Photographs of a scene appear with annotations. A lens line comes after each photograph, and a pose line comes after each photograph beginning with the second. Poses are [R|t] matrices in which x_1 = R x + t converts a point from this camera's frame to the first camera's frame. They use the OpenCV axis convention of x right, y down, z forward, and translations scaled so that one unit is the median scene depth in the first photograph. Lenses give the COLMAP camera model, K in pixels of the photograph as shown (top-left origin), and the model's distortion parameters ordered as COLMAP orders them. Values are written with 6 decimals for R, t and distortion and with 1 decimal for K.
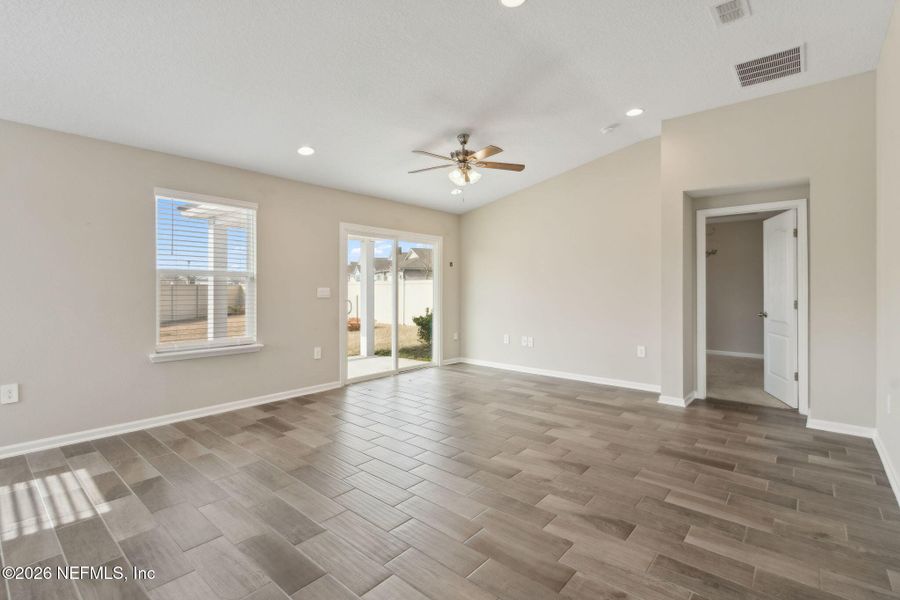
lens RADIAL K [[419.9, 0, 451.6], [0, 419.9, 293.5], [0, 0, 1]] dist [-0.002605, 0.000036]
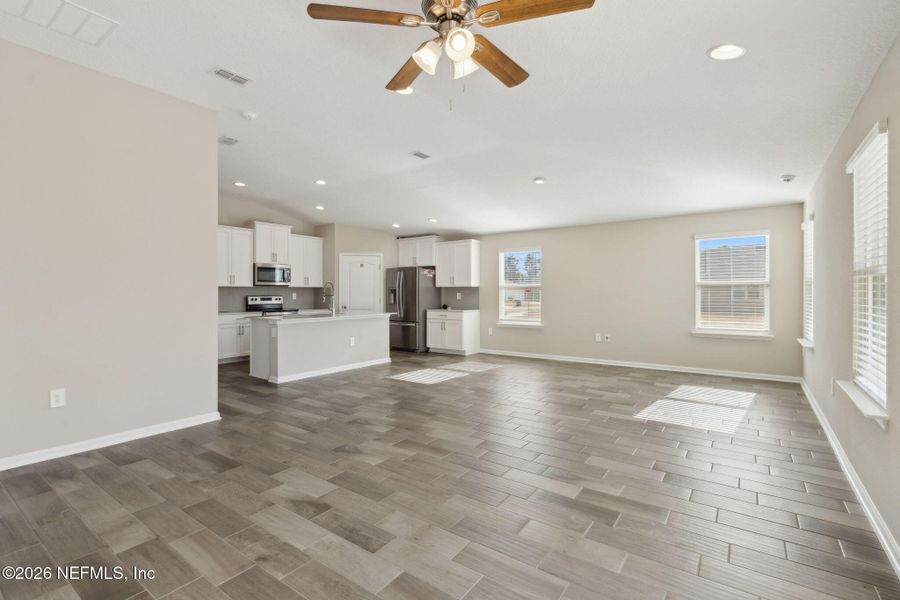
lens RADIAL K [[419.9, 0, 442.5], [0, 419.9, 293.9], [0, 0, 1]] dist [-0.002605, 0.000036]
pose [[-0.998113, -0.000892, -0.061390, 0.075640], [-0.002017, 0.999831, 0.018269, -0.027625], [0.061363, 0.018358, -0.997947, 1.701905]]
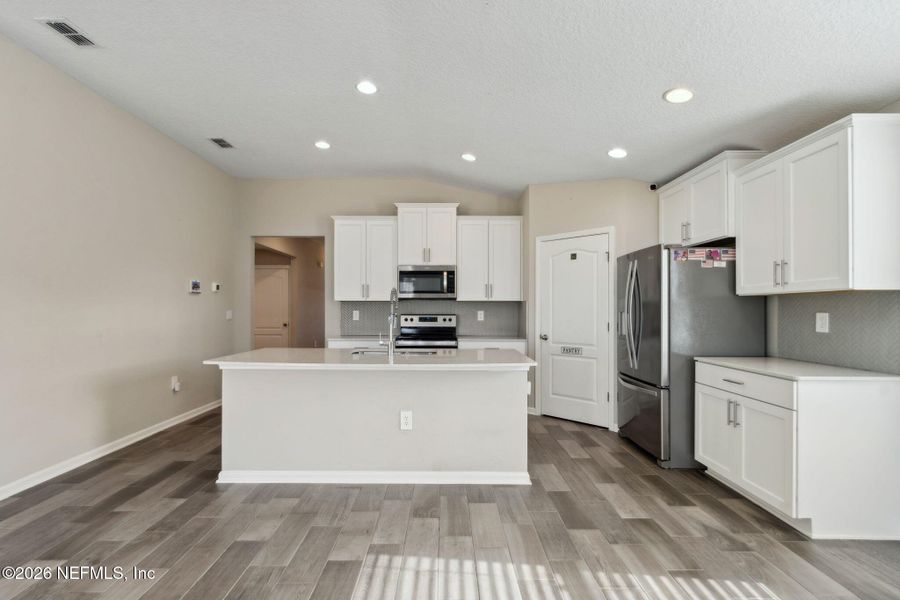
lens RADIAL K [[419.9, 0, 441.4], [0, 419.9, 307.7], [0, 0, 1]] dist [-0.002605, 0.000036]
pose [[-0.637015, 0.000153, 0.770851, -0.310156], [0.007327, 0.999956, 0.005856, -0.006834], [-0.770817, 0.009378, -0.636988, 0.307078]]
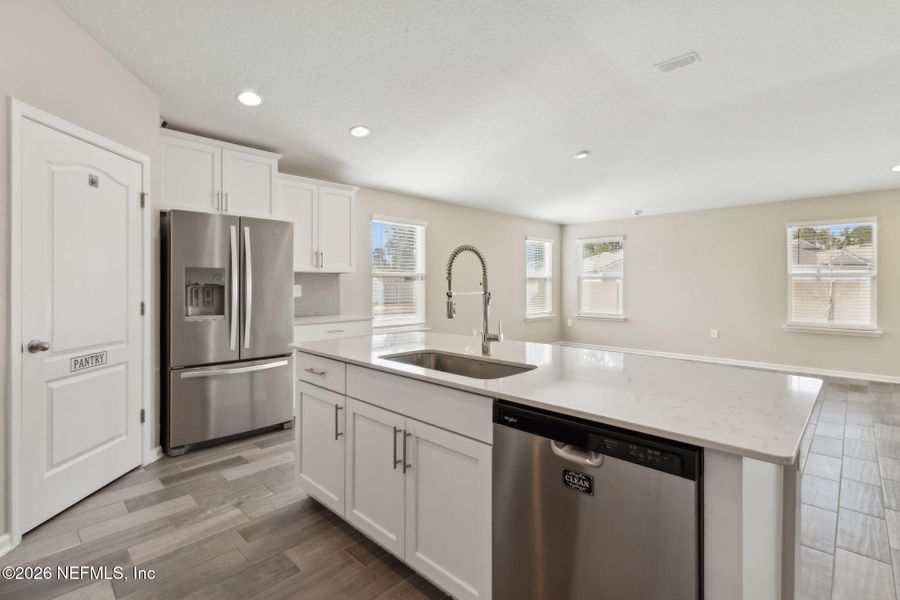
lens RADIAL K [[419.9, 0, 444.6], [0, 419.9, 284.2], [0, 0, 1]] dist [-0.002605, 0.000036]
pose [[-0.078073, -0.002704, -0.996944, 1.002452], [-0.014955, 0.999887, -0.001541, 0.005646], [0.996835, 0.014789, -0.078105, -0.188907]]
